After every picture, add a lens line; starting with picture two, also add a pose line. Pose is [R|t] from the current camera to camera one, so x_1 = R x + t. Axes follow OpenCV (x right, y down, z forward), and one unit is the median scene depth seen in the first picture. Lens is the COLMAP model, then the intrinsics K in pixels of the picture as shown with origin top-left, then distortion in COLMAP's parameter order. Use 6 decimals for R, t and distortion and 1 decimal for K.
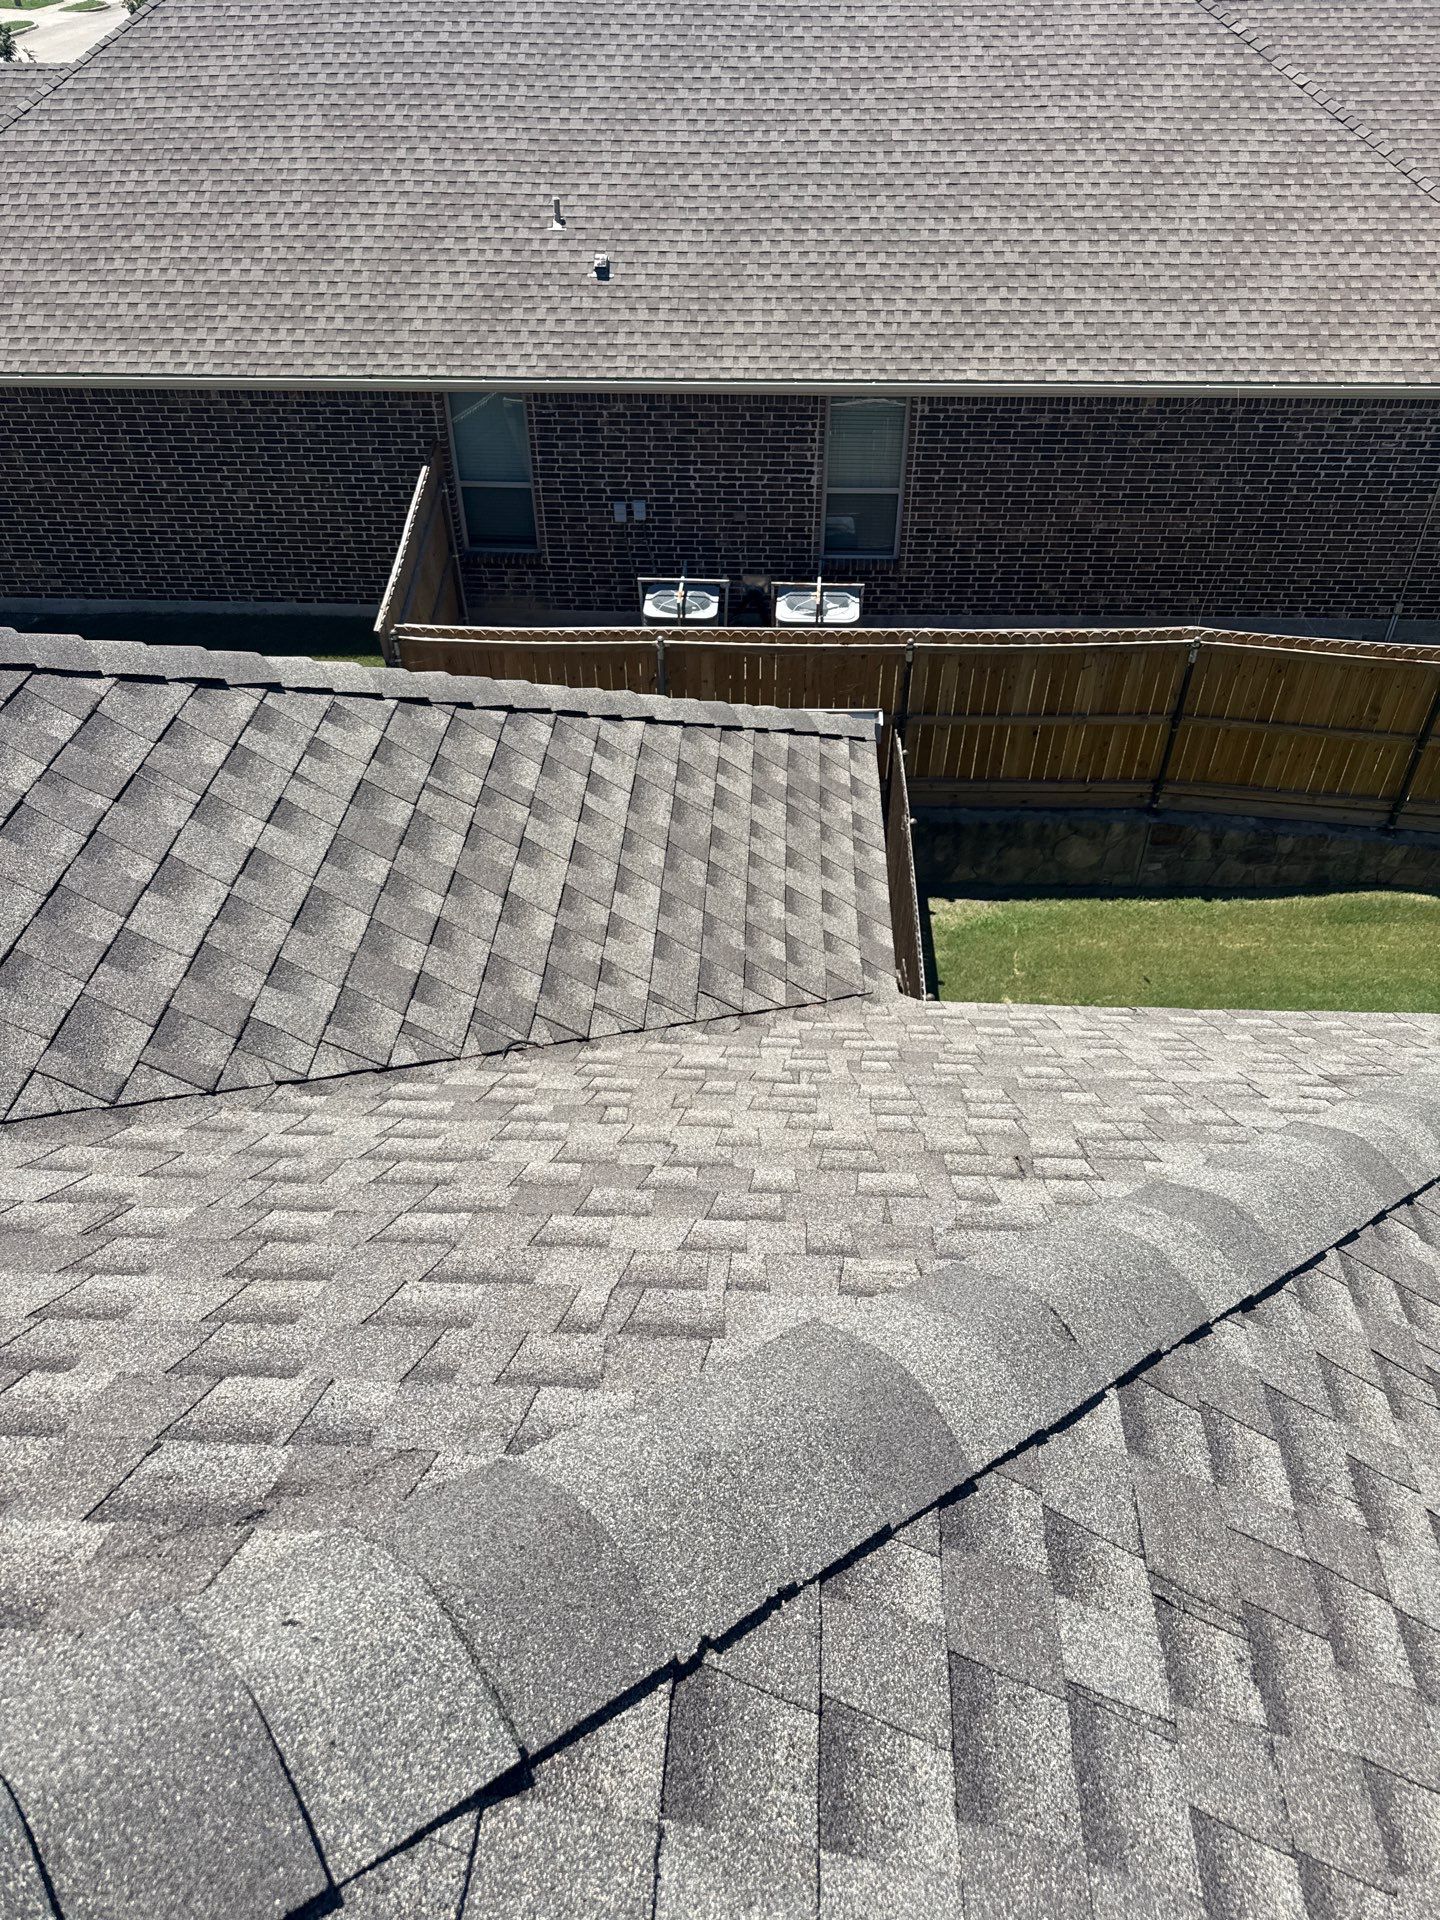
lens RADIAL K [[1366.6, 0, 717.9], [0, 1366.6, 961.9], [0, 0, 1]] dist [-0.004202, -0.005713]
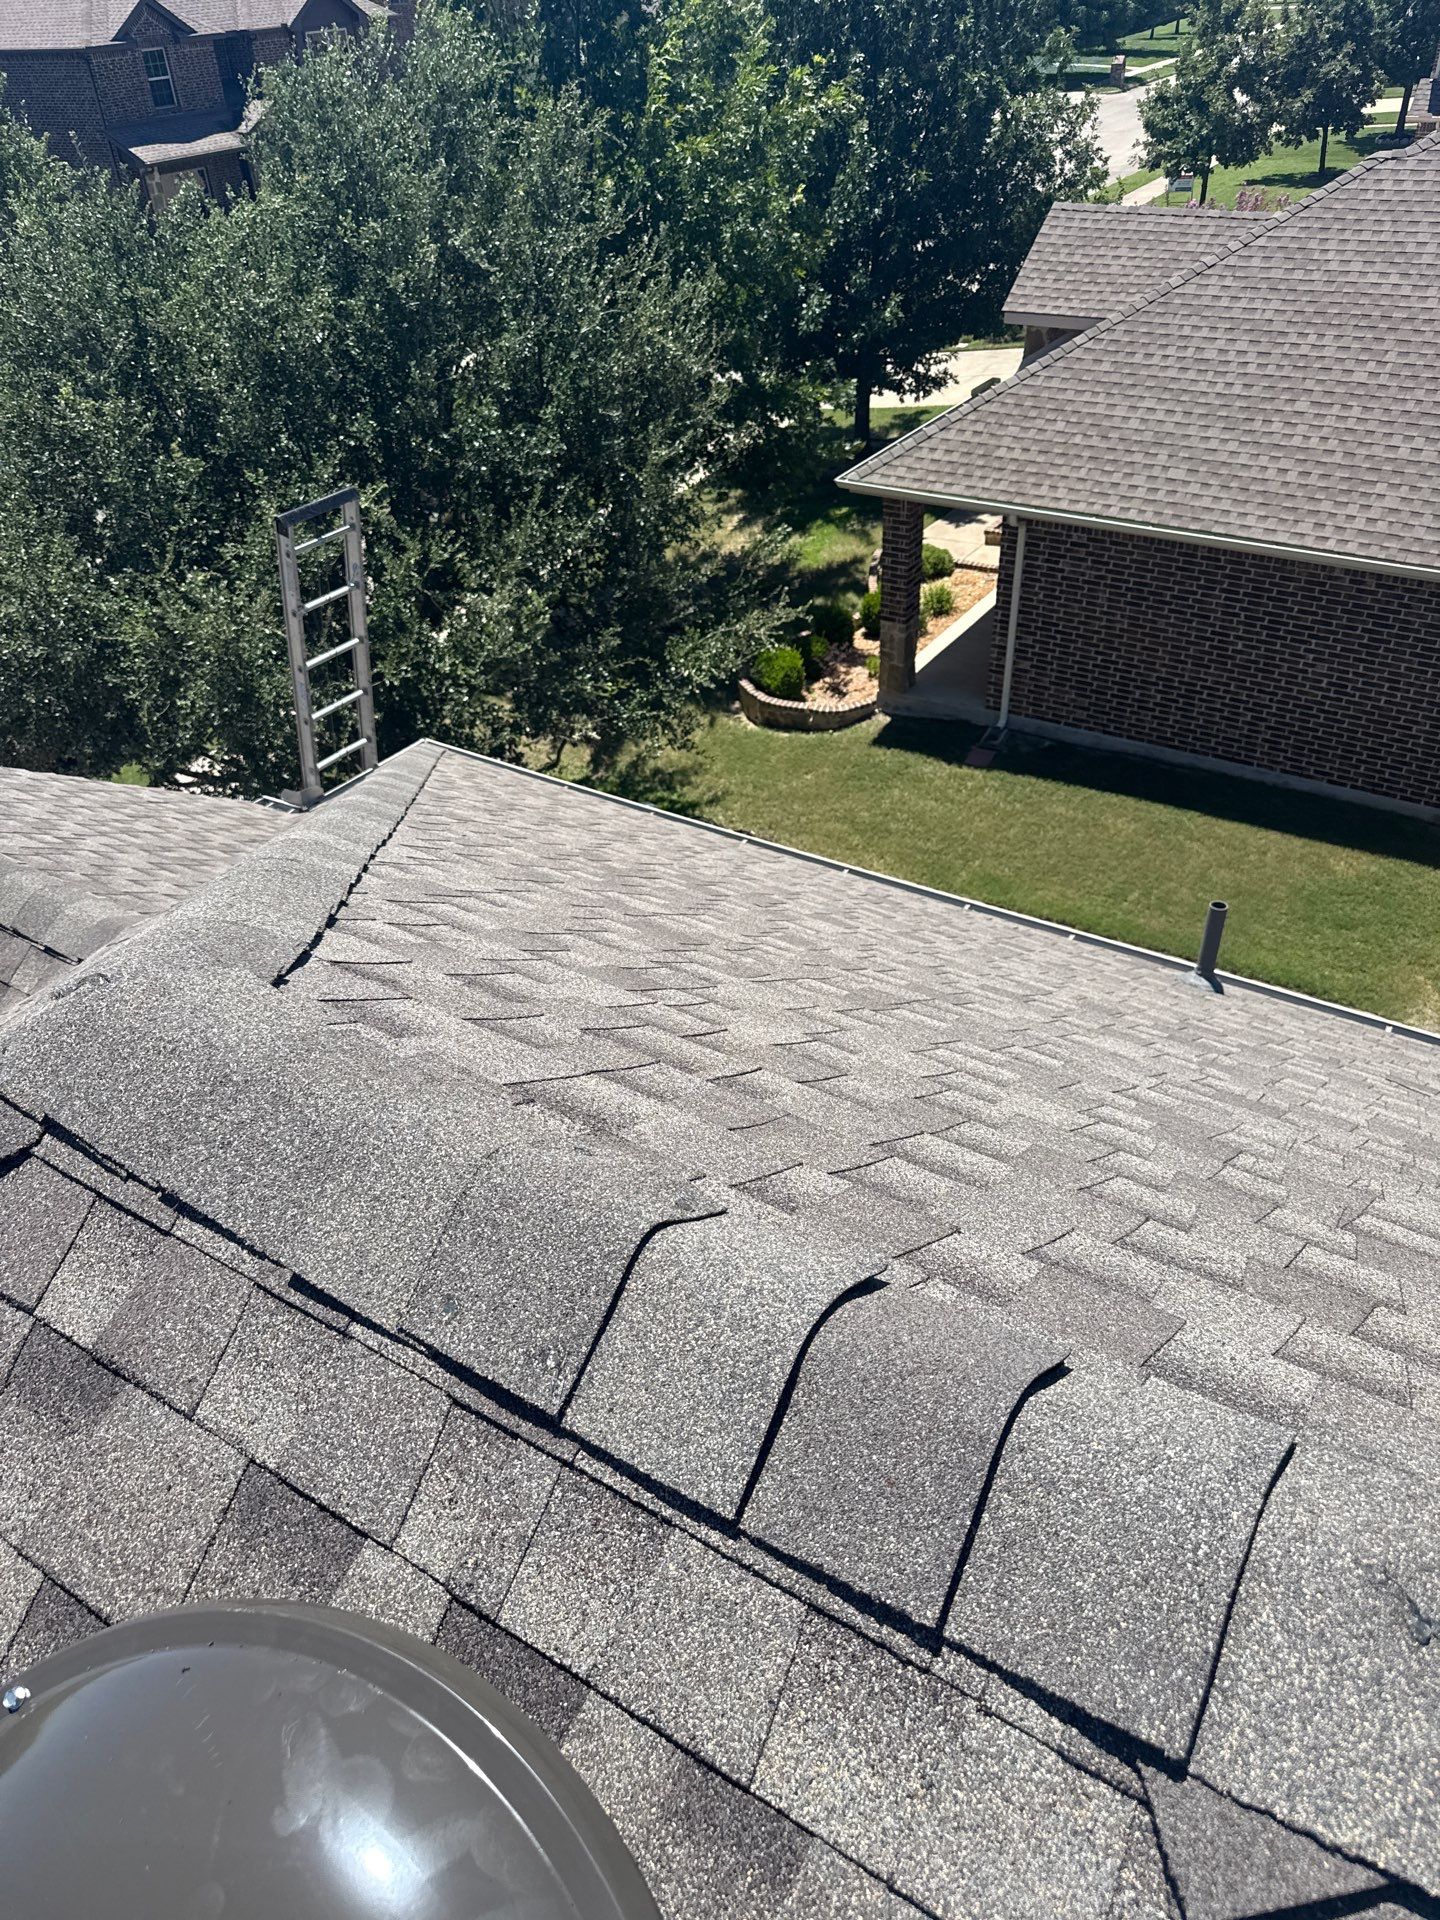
lens RADIAL K [[1366.6, 0, 721.6], [0, 1366.6, 960.1], [0, 0, 1]] dist [-0.004202, -0.005713]
pose [[0.871180, 0.267288, -0.411828, -0.278588], [-0.285745, 0.958148, 0.017400, -0.049225], [0.399243, 0.102519, 0.911096, -0.010184]]
